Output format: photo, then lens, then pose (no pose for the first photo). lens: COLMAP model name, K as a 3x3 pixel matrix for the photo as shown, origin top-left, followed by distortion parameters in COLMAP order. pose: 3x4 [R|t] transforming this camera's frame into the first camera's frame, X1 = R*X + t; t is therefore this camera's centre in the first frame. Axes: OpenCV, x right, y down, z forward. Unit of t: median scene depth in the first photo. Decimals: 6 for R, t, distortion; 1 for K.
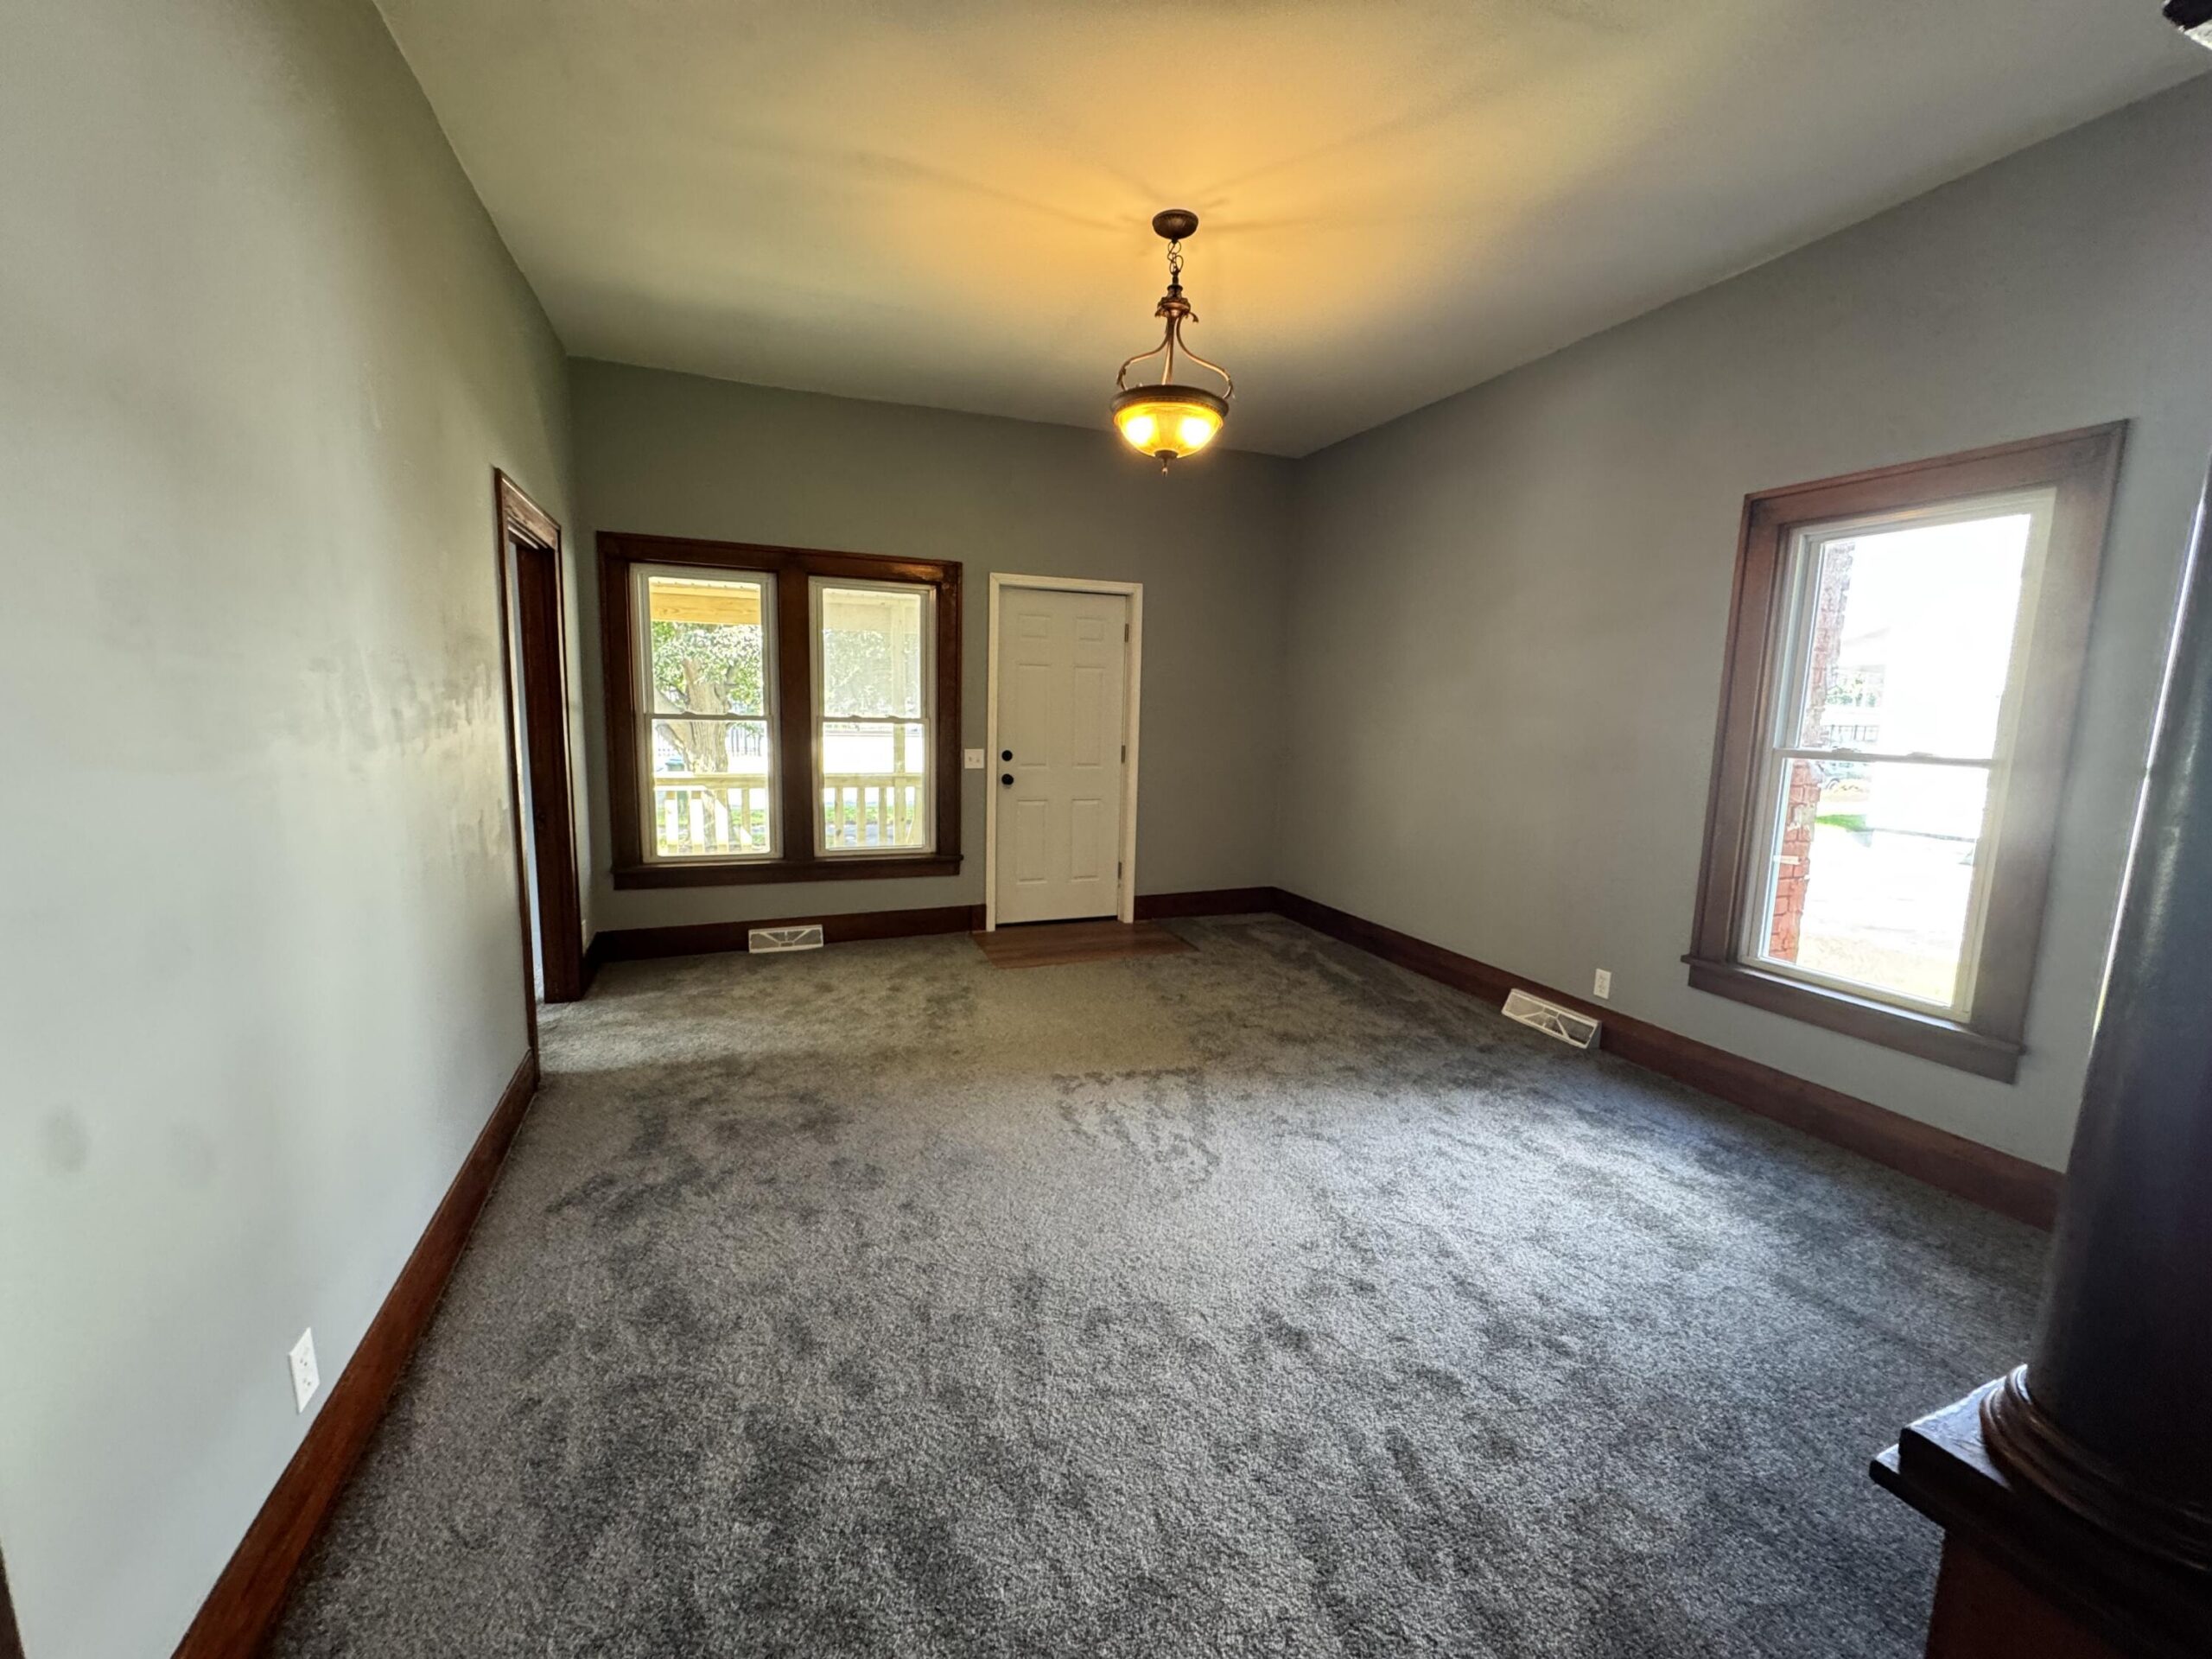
lens RADIAL K [[883.0, 0, 1106.0], [0, 883.0, 829.5], [0, 0, 1]] dist [-0.005751, 0.000044]
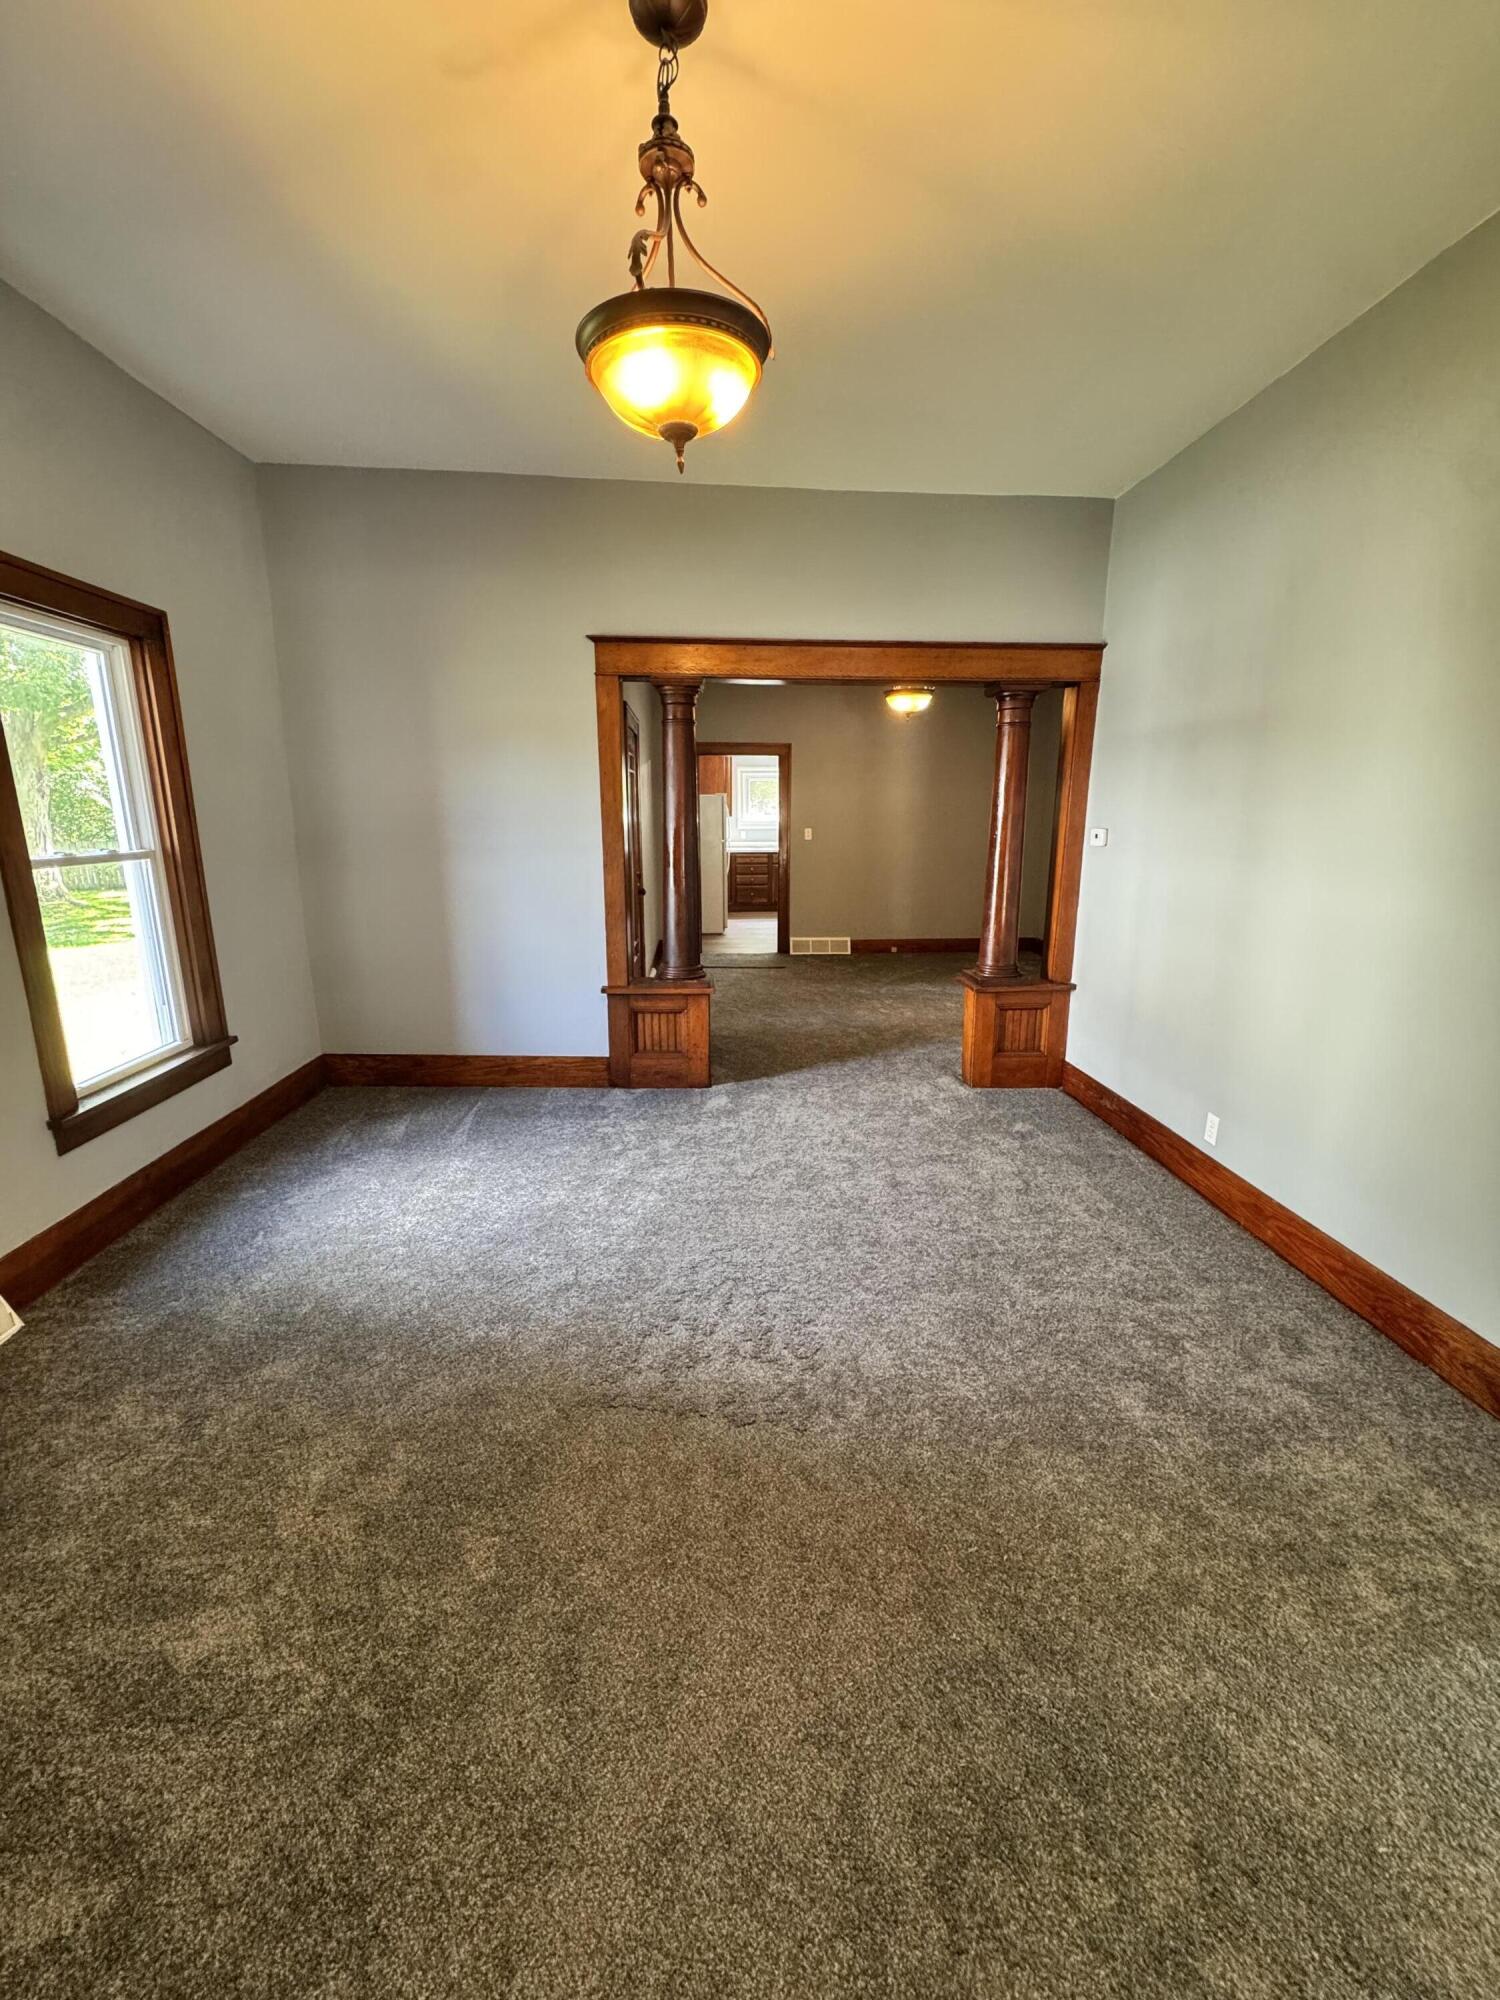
lens RADIAL K [[798.4, 0, 750.0], [0, 798.4, 1000.0], [0, 0, 1]] dist [-0.005751, 0.000044]
pose [[-0.945053, -0.097849, 0.311931, -0.199805], [0.022363, 0.932572, 0.360290, -0.252816], [-0.326152, 0.347469, -0.879142, 1.646447]]
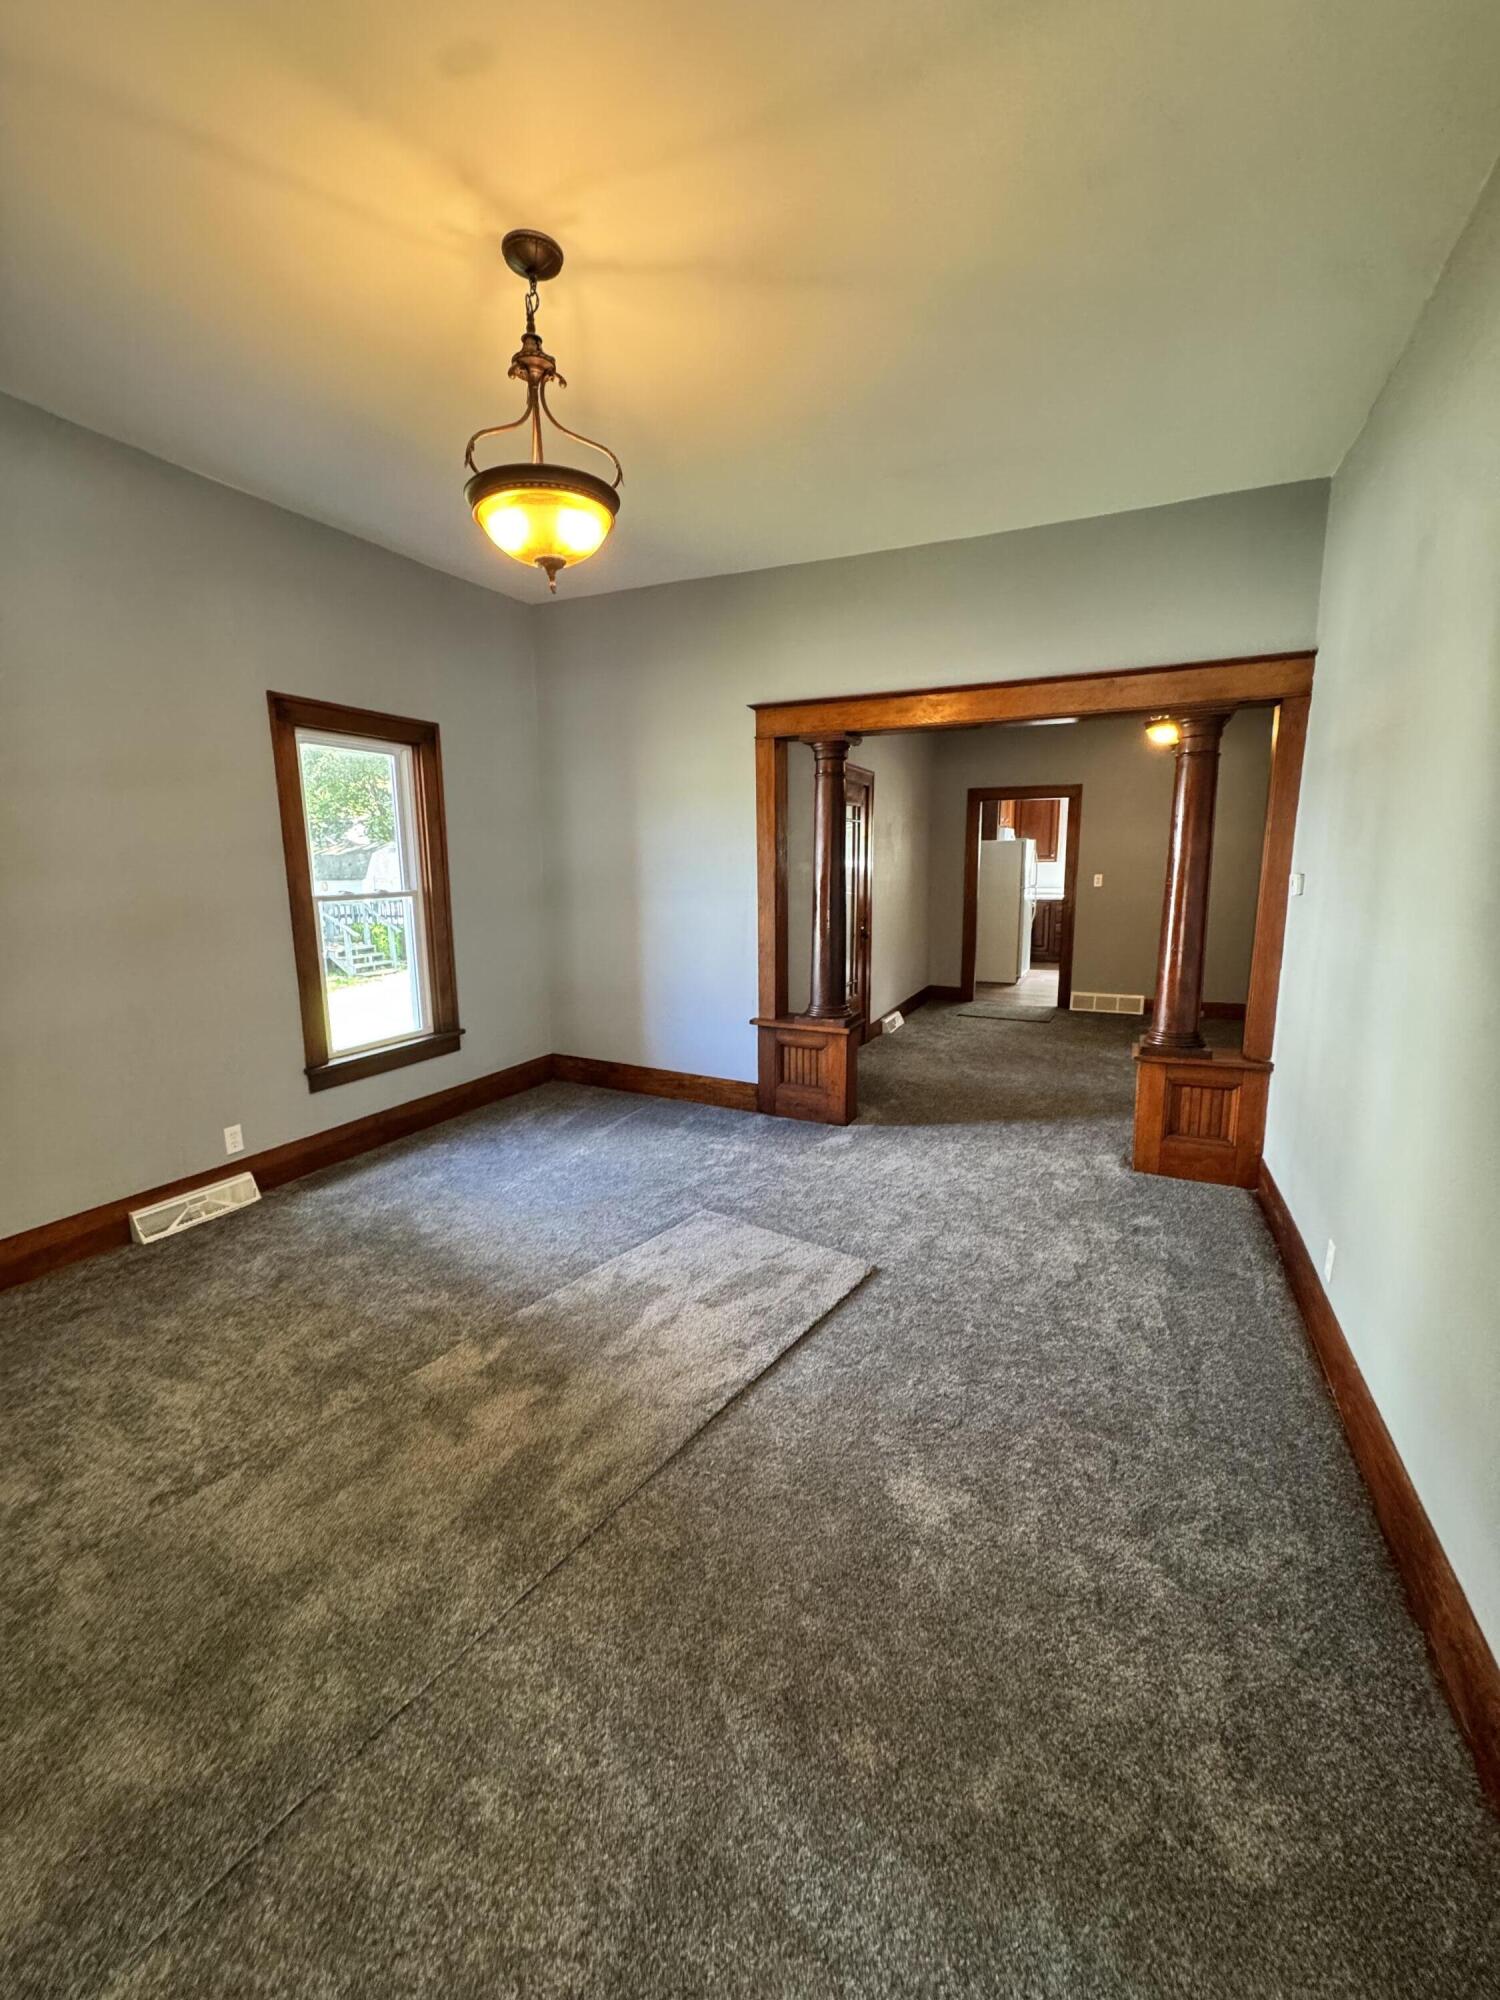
lens RADIAL K [[798.4, 0, 750.0], [0, 798.4, 1000.0], [0, 0, 1]] dist [-0.005751, 0.000044]
pose [[-0.675922, -0.141961, 0.723171, -0.635530], [0.096466, 0.955787, 0.277787, -0.233305], [-0.730633, 0.257524, -0.632343, 1.442010]]
